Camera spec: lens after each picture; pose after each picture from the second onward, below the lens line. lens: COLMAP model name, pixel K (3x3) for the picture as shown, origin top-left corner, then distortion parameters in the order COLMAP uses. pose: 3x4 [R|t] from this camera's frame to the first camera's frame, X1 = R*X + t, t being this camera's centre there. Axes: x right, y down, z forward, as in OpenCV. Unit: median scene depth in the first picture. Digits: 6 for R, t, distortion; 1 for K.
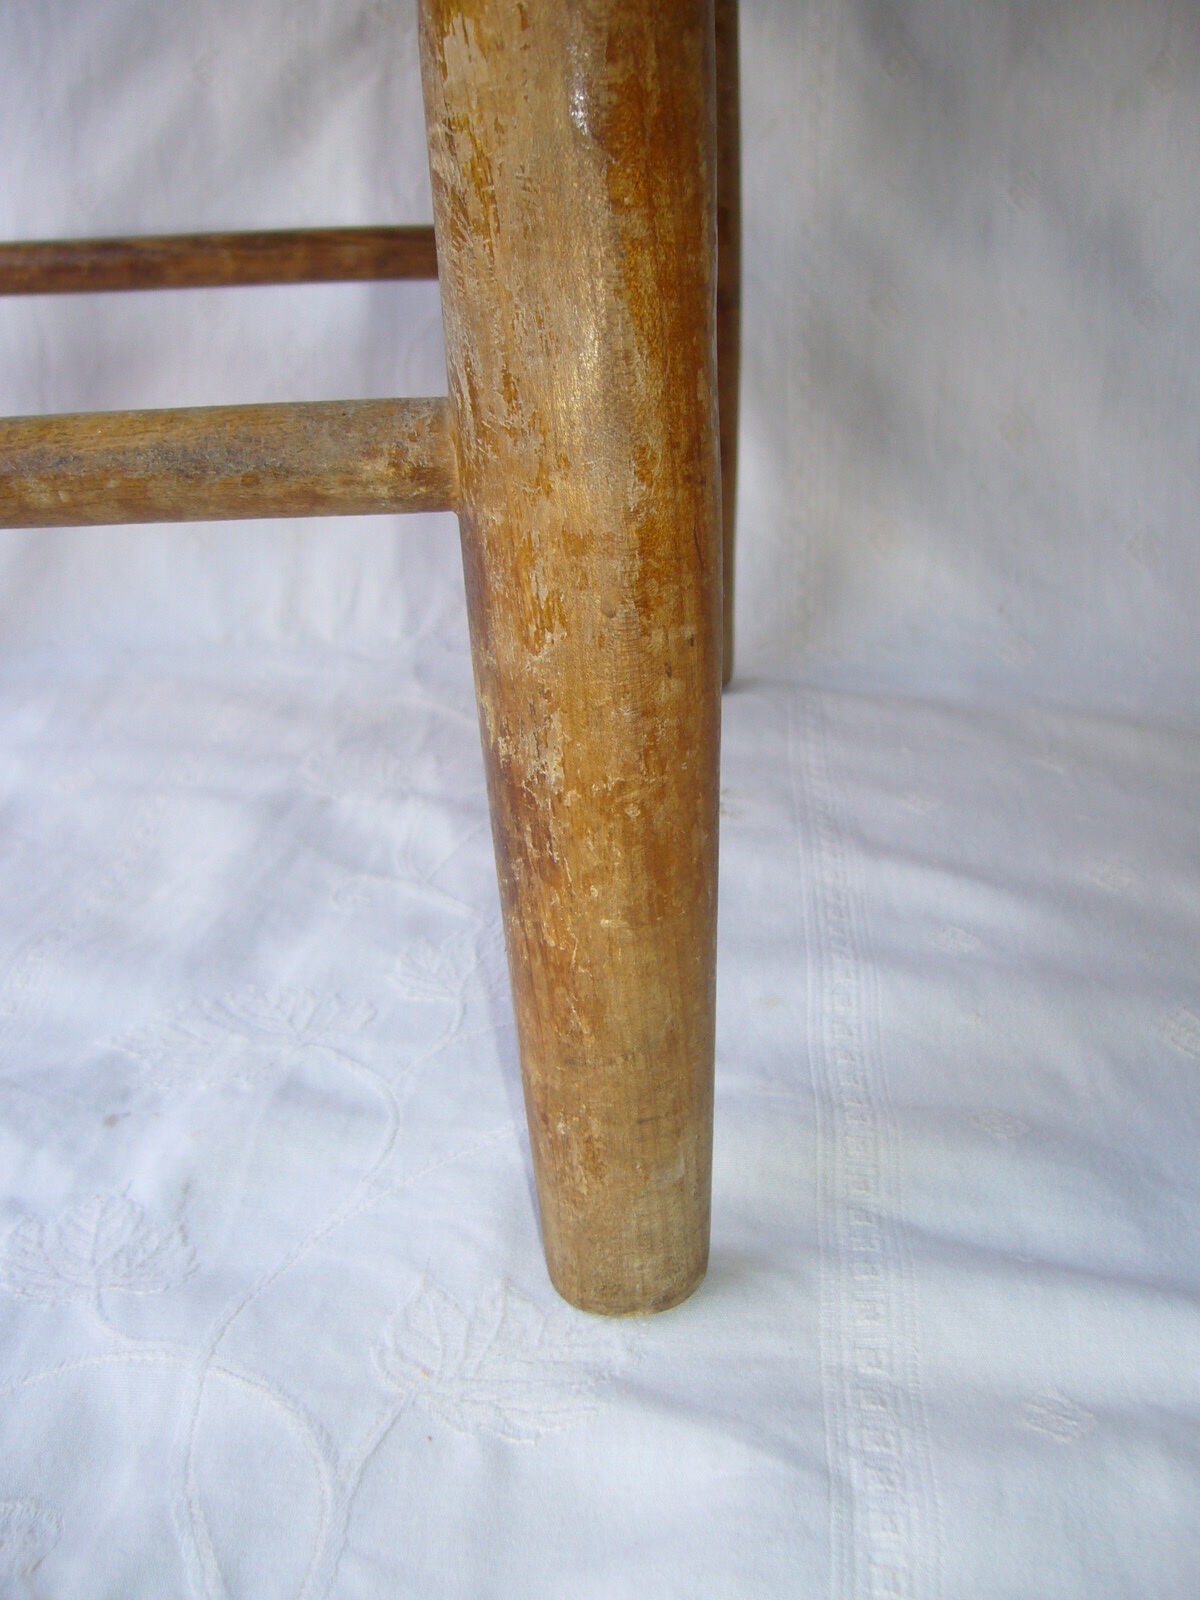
lens RADIAL K [[1679.4, 0, 622.8], [0, 1679.4, 755.5], [0, 0, 1]] dist [-0.074363, 0.030625]
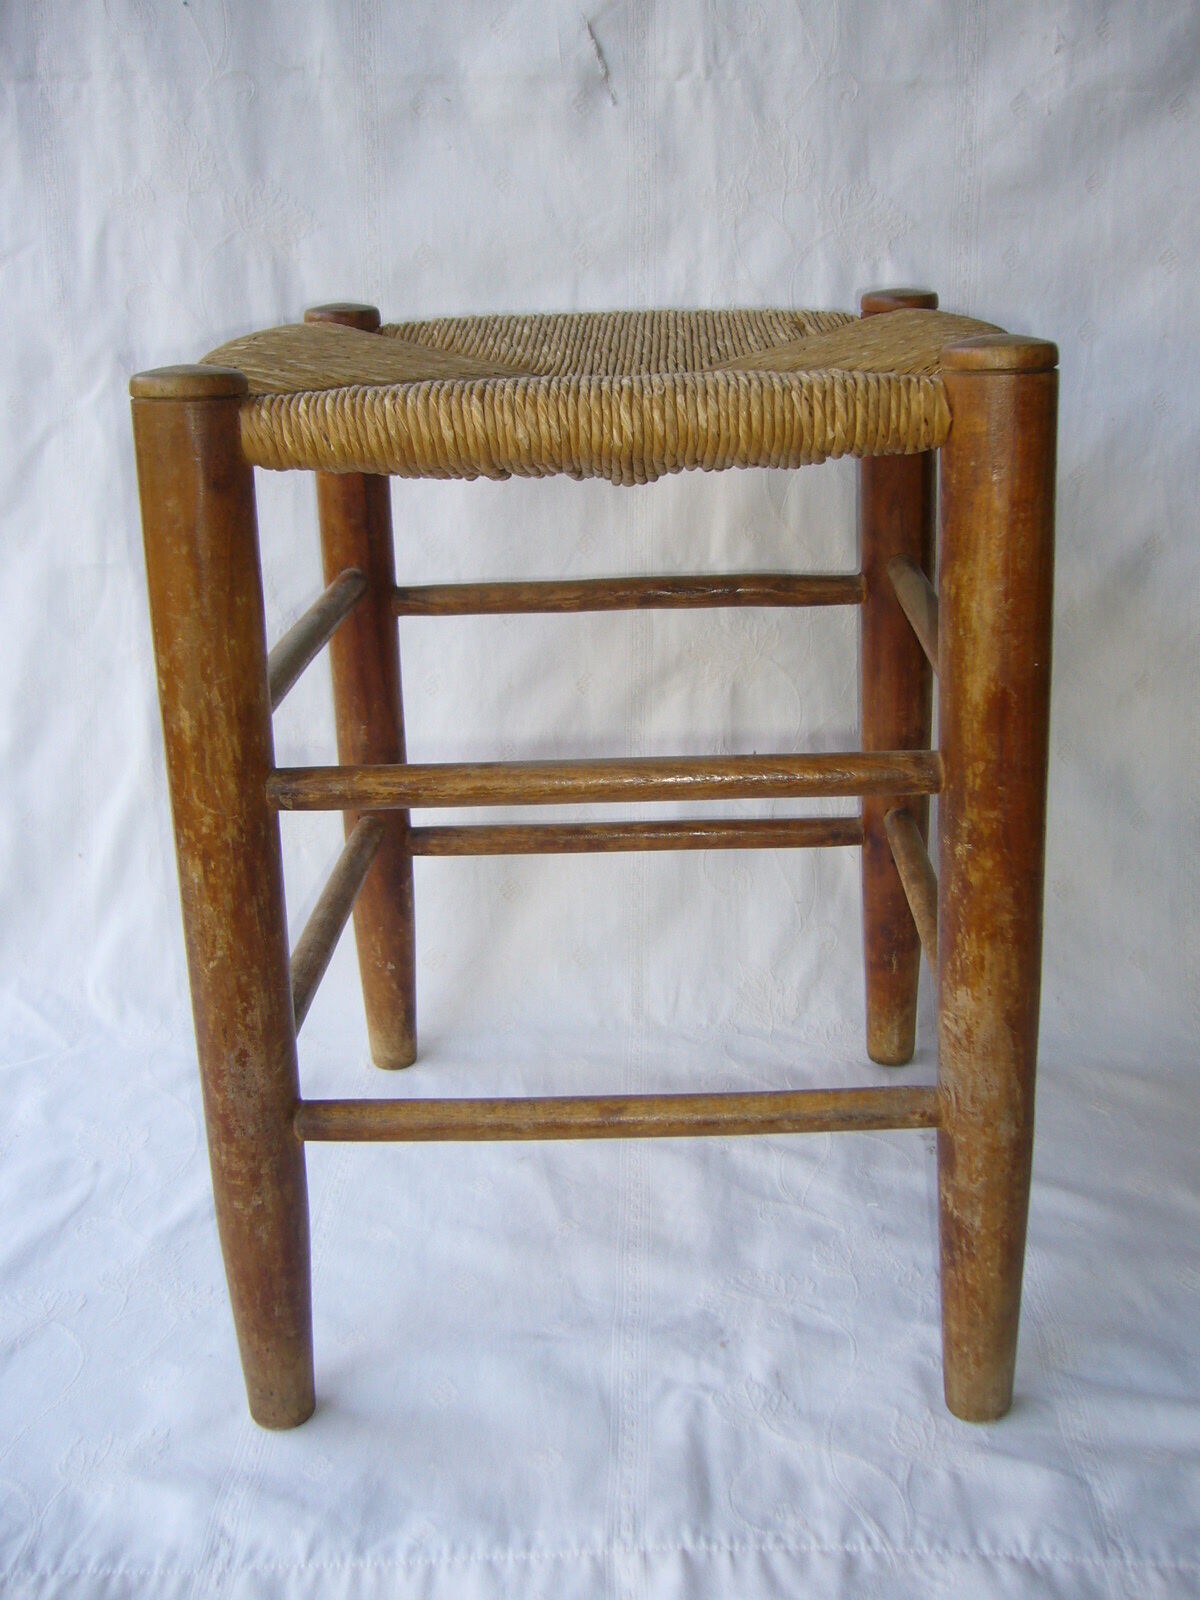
lens RADIAL K [[1679.4, 0, 622.8], [0, 1679.4, 755.5], [0, 0, 1]] dist [-0.074363, 0.030625]
pose [[0.998722, -0.014907, 0.048282, -0.696393], [0.017741, 0.998111, -0.058811, -0.568209], [-0.047314, 0.059592, 0.997101, -1.633351]]
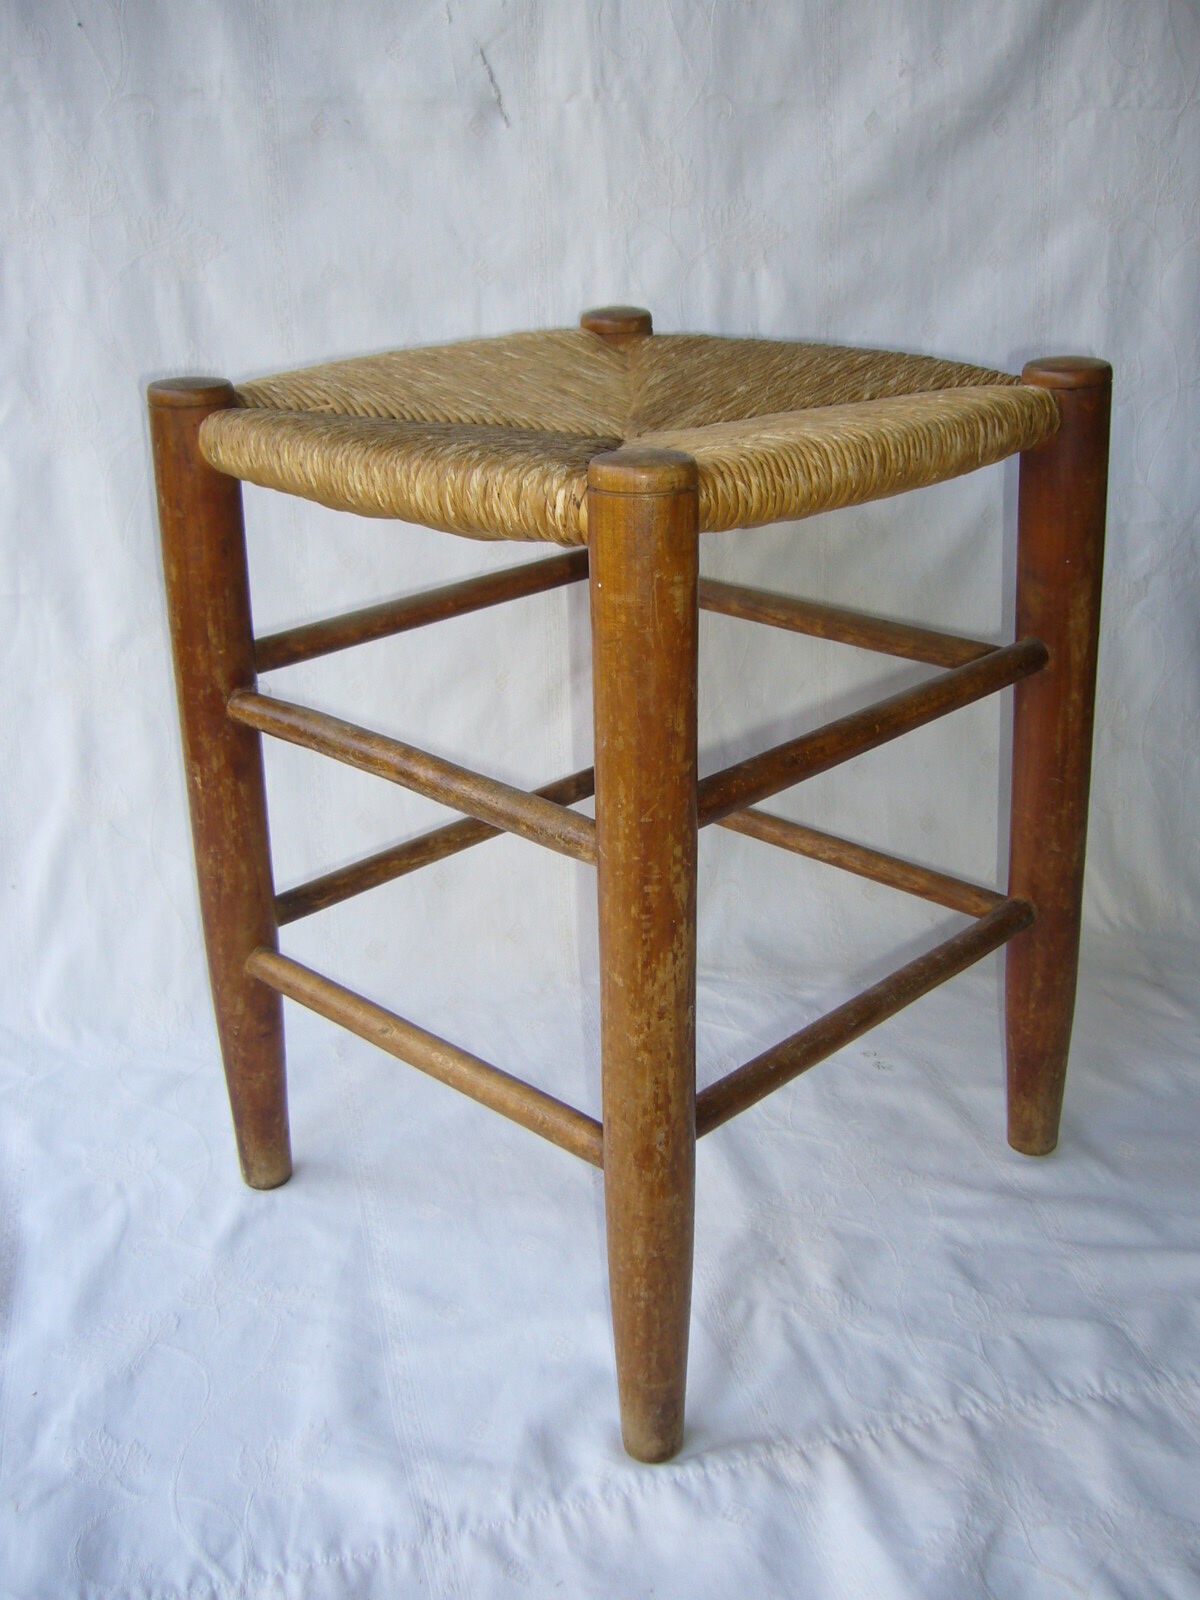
lens RADIAL K [[1669.4, 0, 602.2], [0, 1669.4, 774.6], [0, 0, 1]] dist [-0.063768, 0.015674]
pose [[0.955306, -0.110132, 0.274338, -1.533169], [0.109842, 0.993813, 0.016471, -0.768898], [-0.274455, 0.014399, 0.961492, -1.774396]]
